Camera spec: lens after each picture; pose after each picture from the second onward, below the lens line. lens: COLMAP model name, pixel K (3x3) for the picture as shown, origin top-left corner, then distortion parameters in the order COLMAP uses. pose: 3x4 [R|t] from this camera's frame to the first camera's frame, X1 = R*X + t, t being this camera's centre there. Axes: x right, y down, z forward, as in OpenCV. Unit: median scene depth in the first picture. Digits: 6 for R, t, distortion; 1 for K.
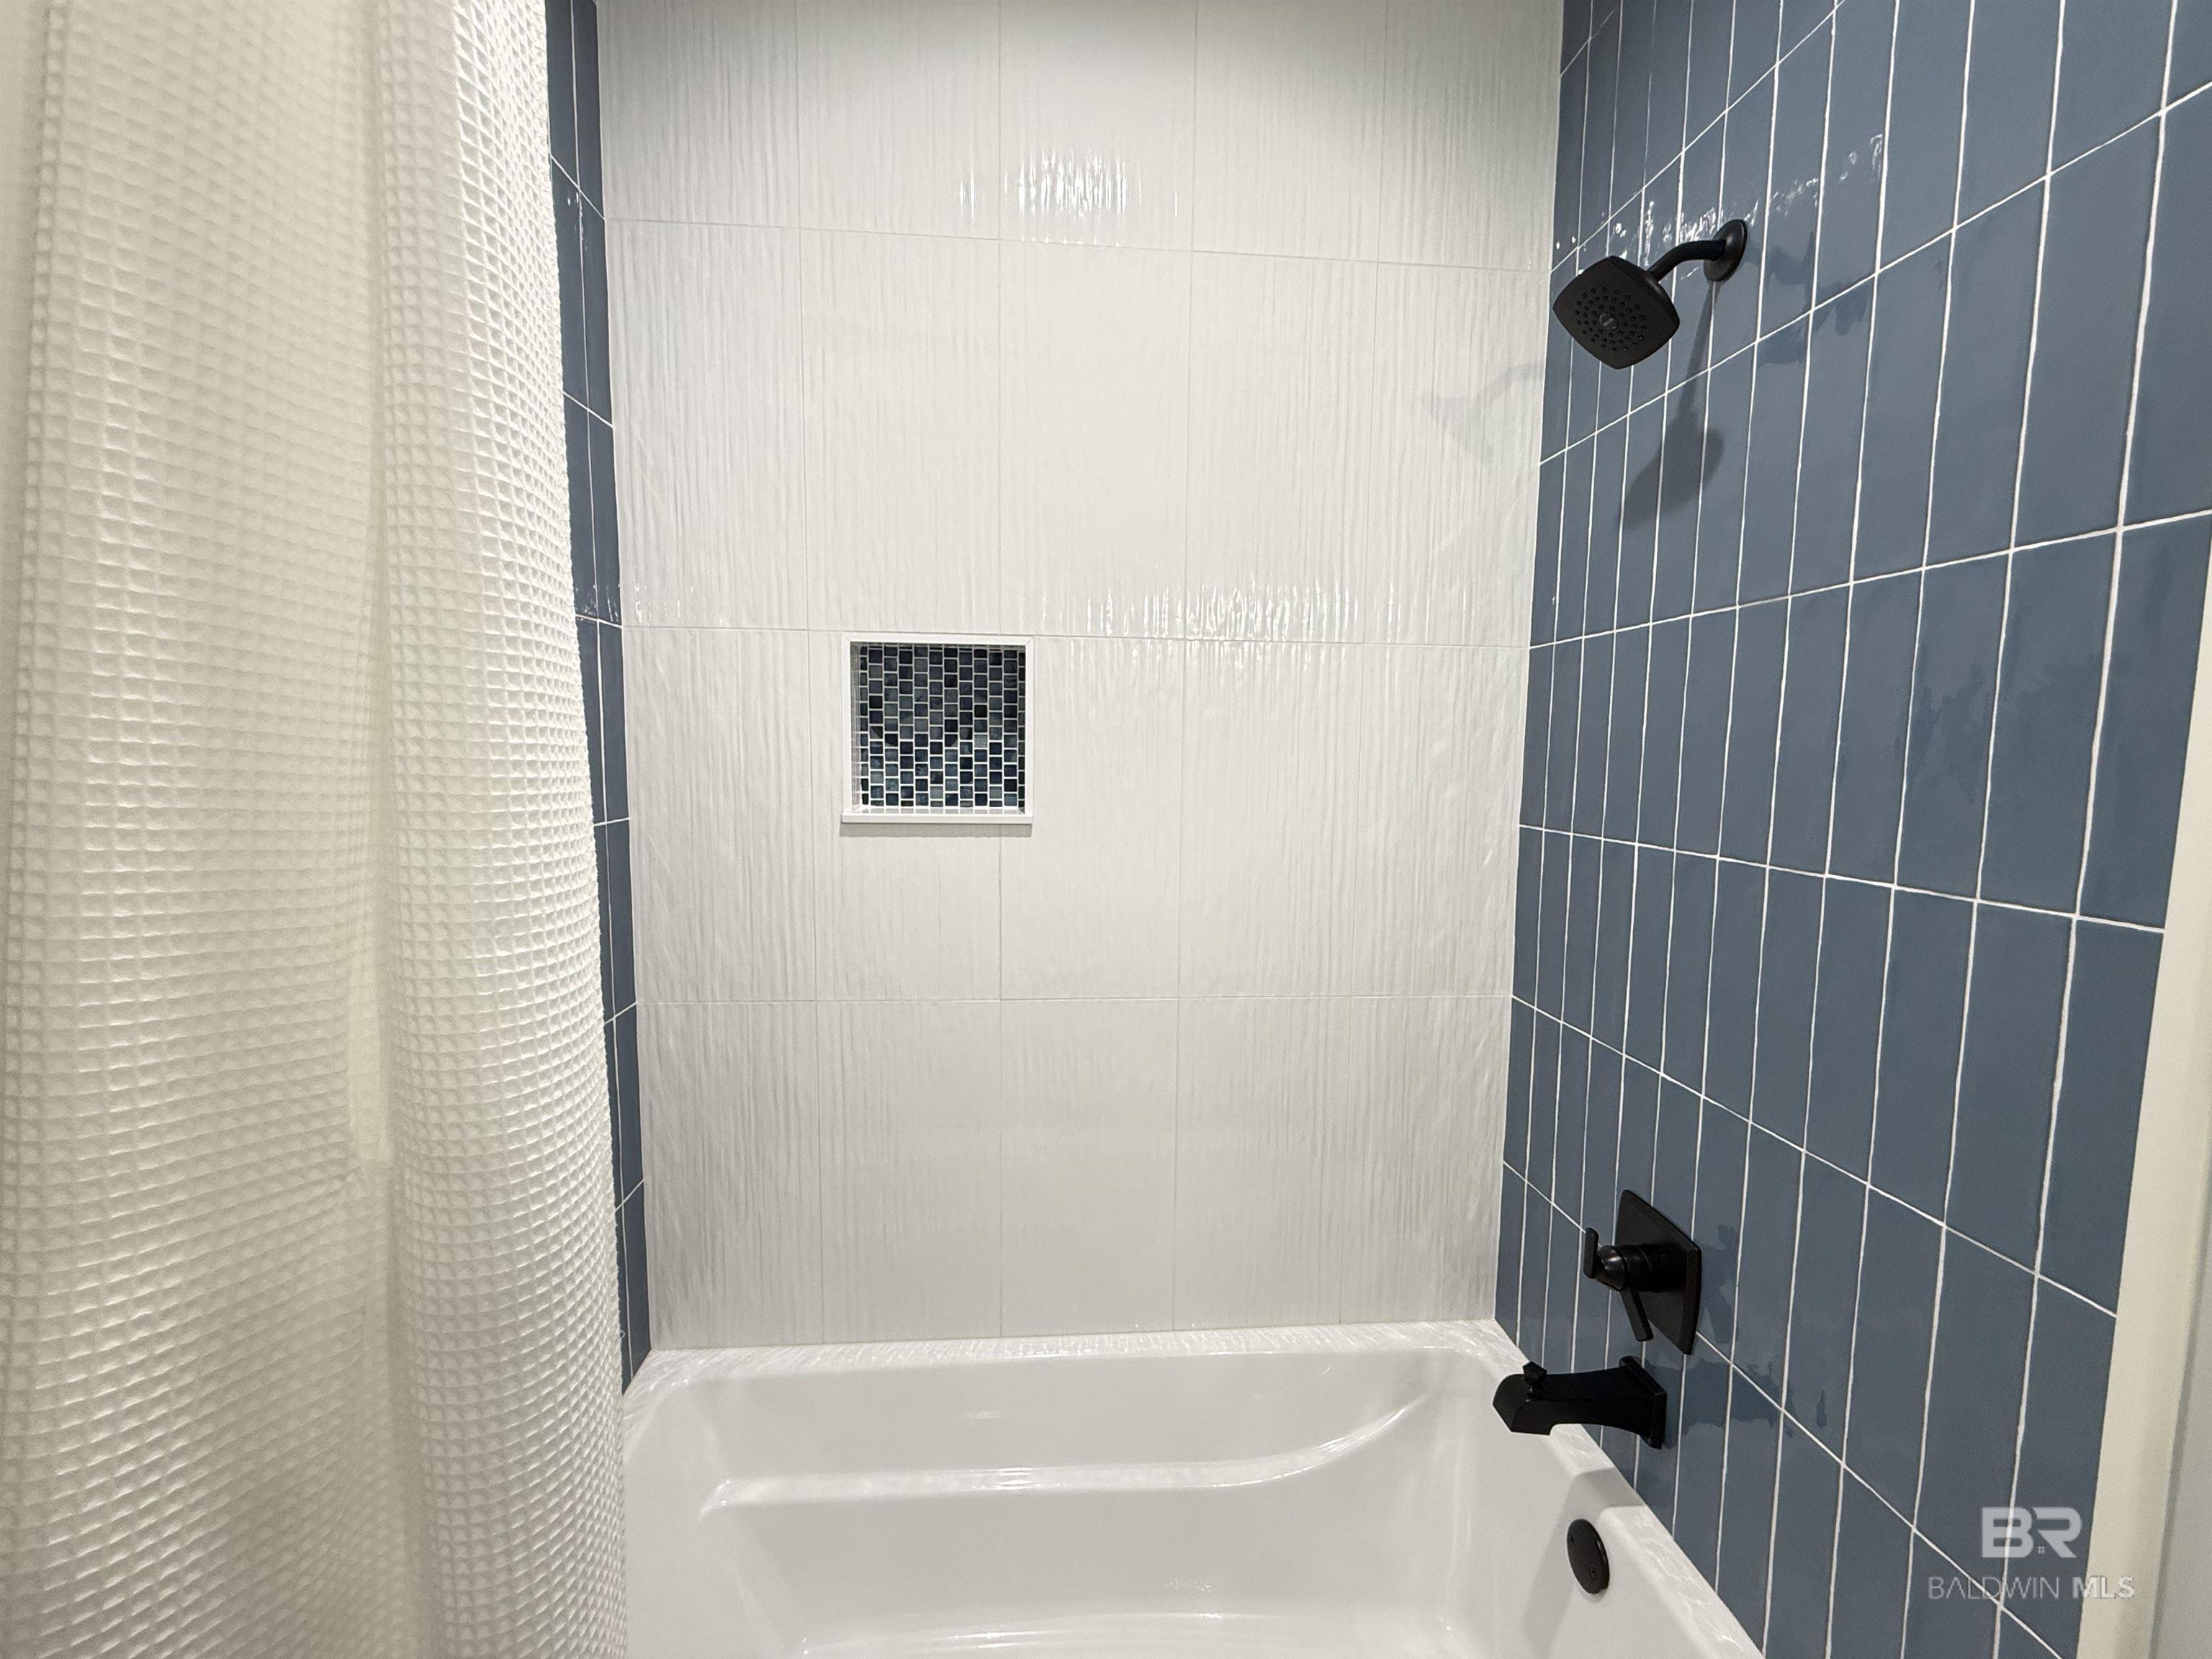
lens RADIAL K [[886.5, 0, 1104.4], [0, 886.5, 828.1], [0, 0, 1]] dist [0.009506, 0.000078]
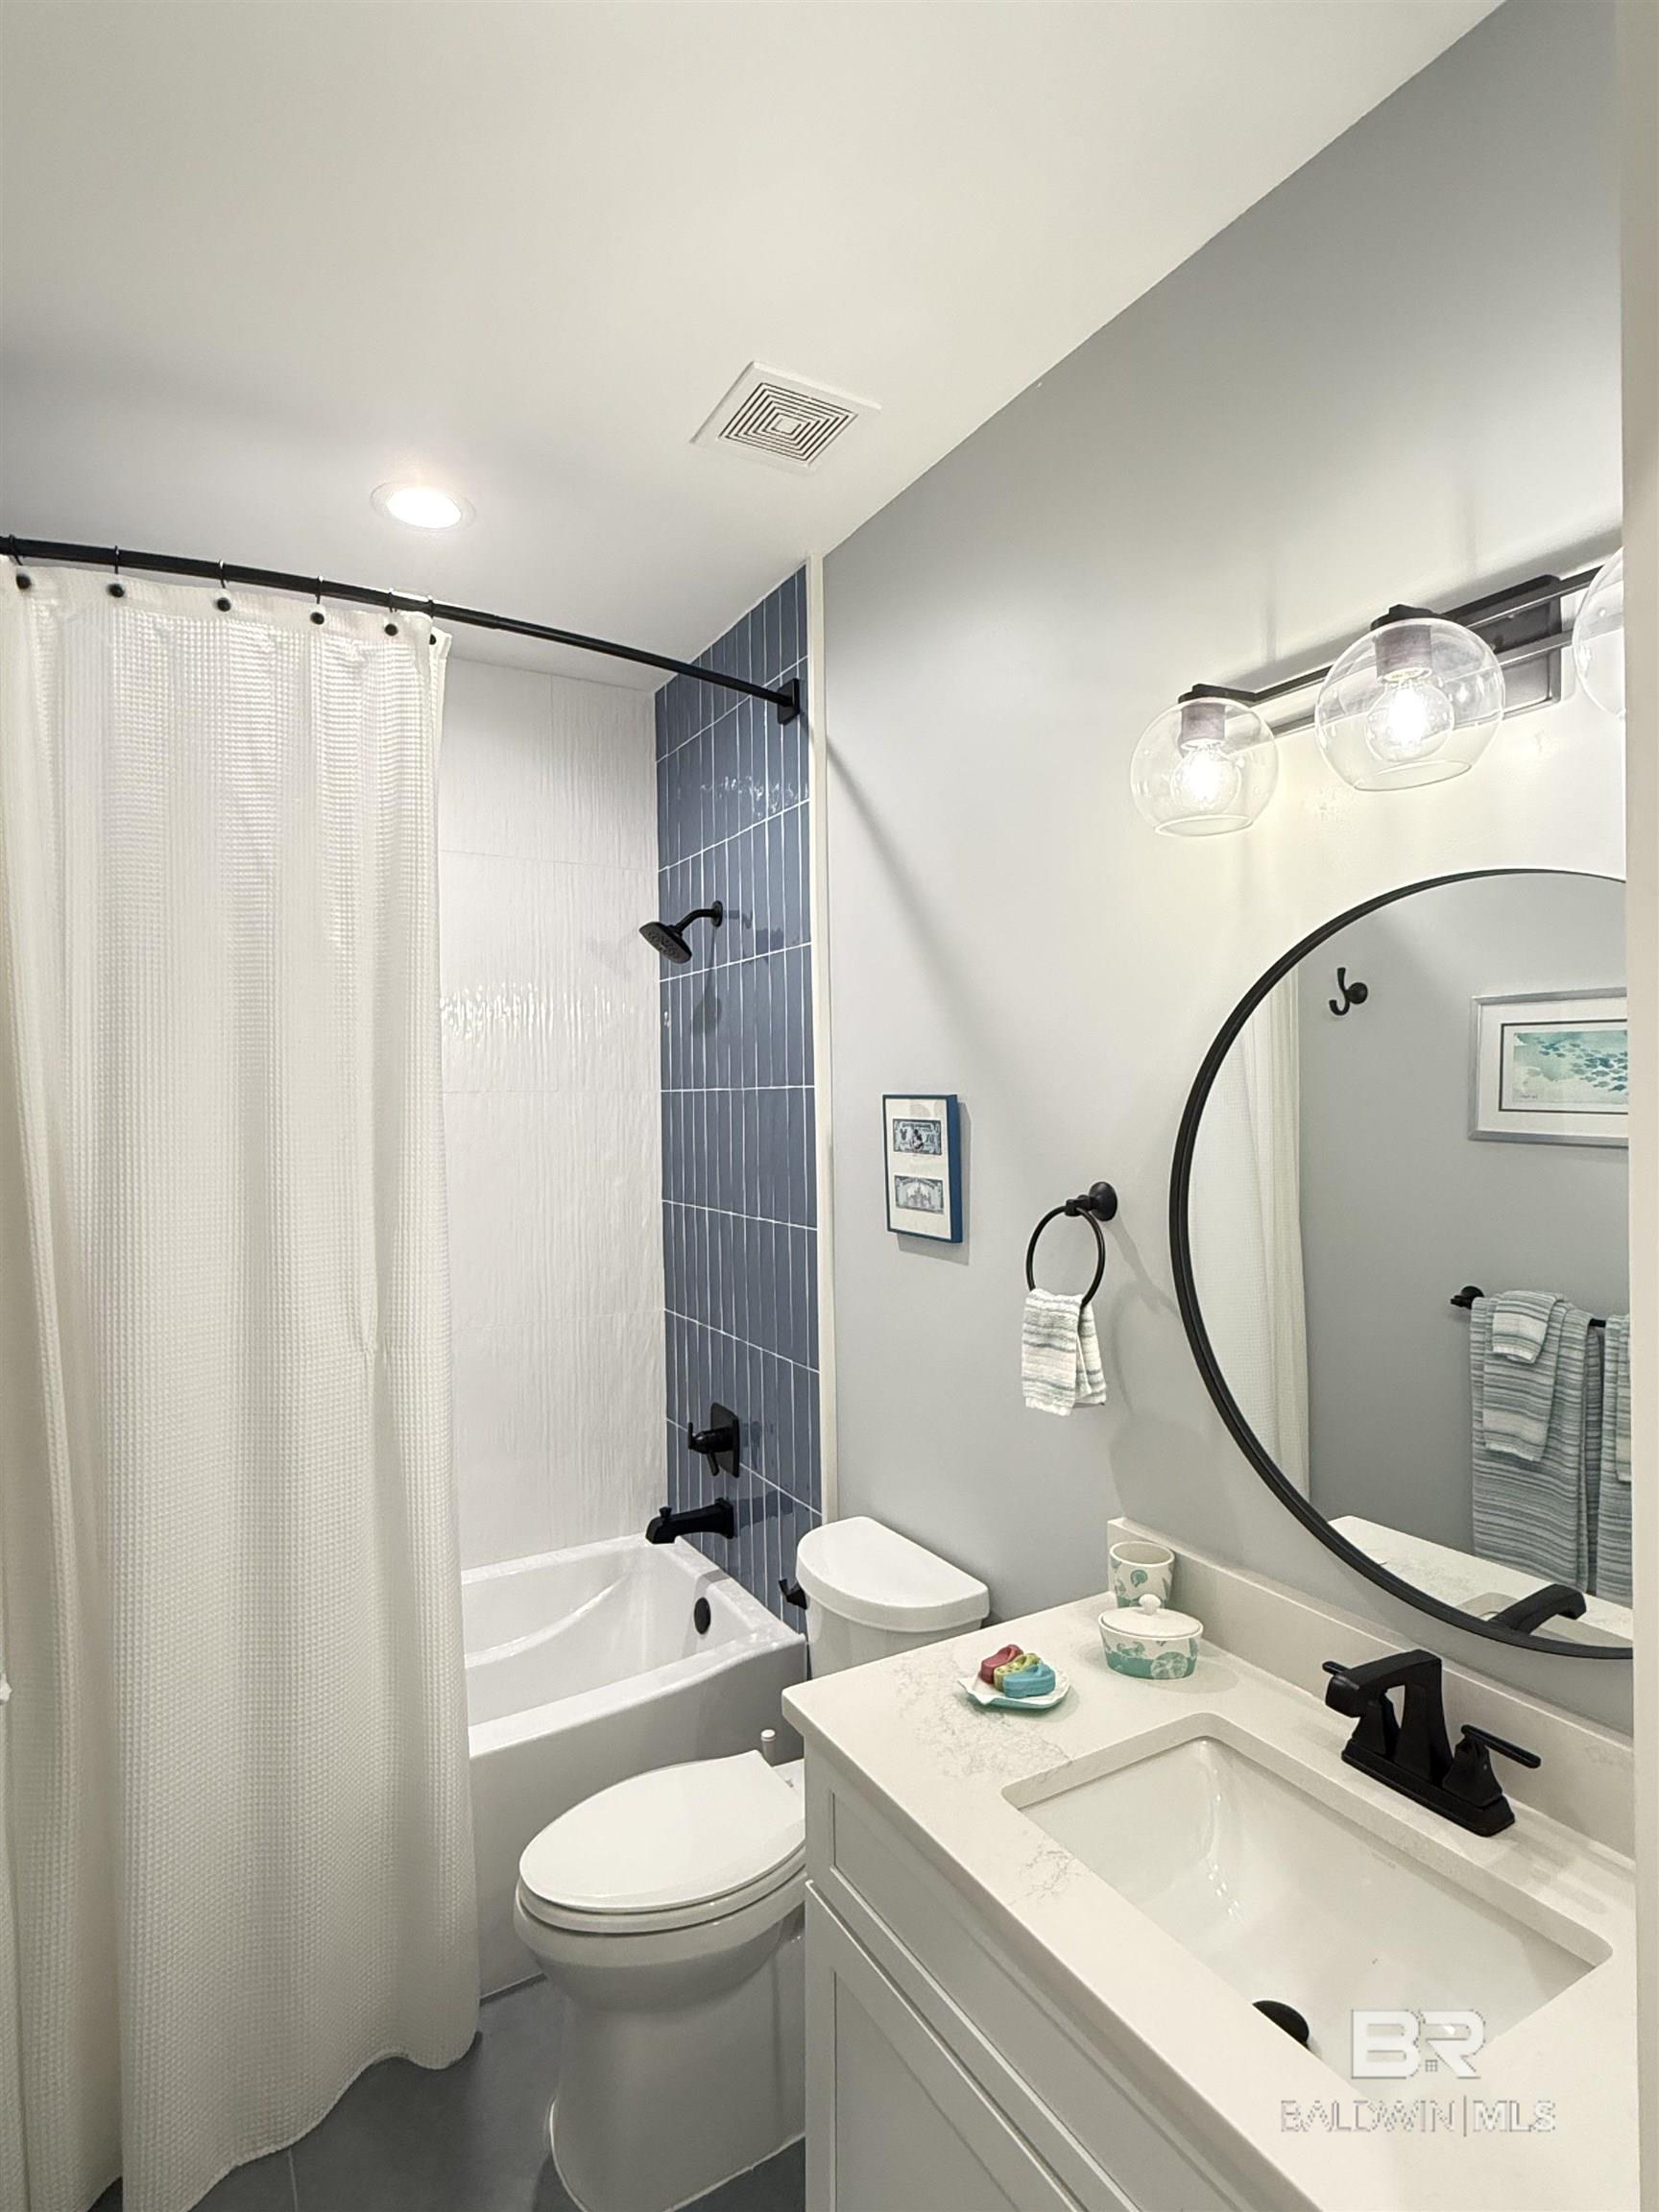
lens RADIAL K [[1161.3, 0, 833.2], [0, 1161.3, 1097.8], [0, 0, 1]] dist [-0.001226, -0.000142]
pose [[0.900889, -0.025728, 0.433286, -0.190407], [0.062089, 0.995615, -0.069977, -0.026277], [-0.429585, 0.089943, 0.898536, -1.260182]]
